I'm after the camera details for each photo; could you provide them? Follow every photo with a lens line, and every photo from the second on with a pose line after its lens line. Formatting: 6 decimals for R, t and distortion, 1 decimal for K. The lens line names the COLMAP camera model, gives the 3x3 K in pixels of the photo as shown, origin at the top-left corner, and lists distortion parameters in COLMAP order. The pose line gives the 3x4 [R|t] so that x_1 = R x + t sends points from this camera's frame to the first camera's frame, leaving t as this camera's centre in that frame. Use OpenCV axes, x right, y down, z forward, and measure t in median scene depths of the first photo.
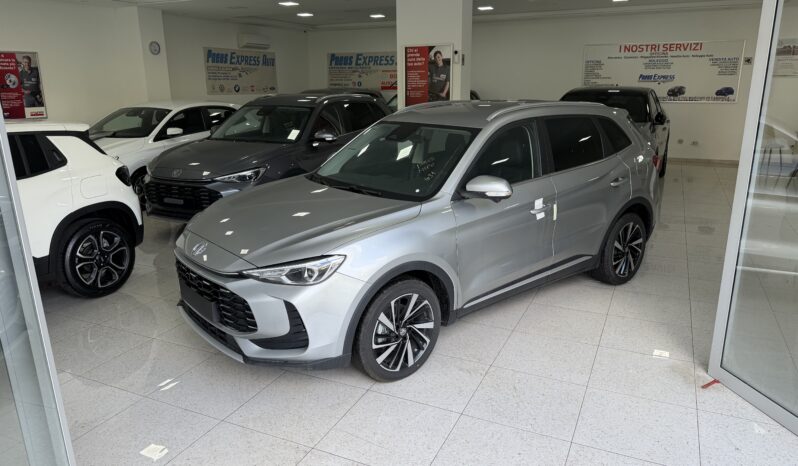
lens RADIAL K [[551.7, 0, 399.0], [0, 551.7, 233.0], [0, 0, 1]] dist [0.059257, -0.084603]
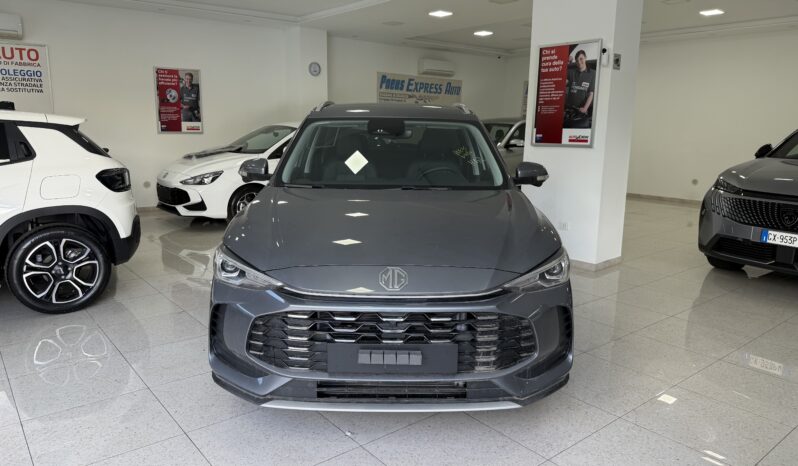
lens RADIAL K [[551.7, 0, 399.0], [0, 551.7, 233.0], [0, 0, 1]] dist [0.059257, -0.084603]
pose [[0.902101, 0.104456, -0.418692, 0.177851], [-0.136910, 0.989413, -0.048142, -0.025054], [0.409230, 0.100752, 0.906852, 0.261840]]
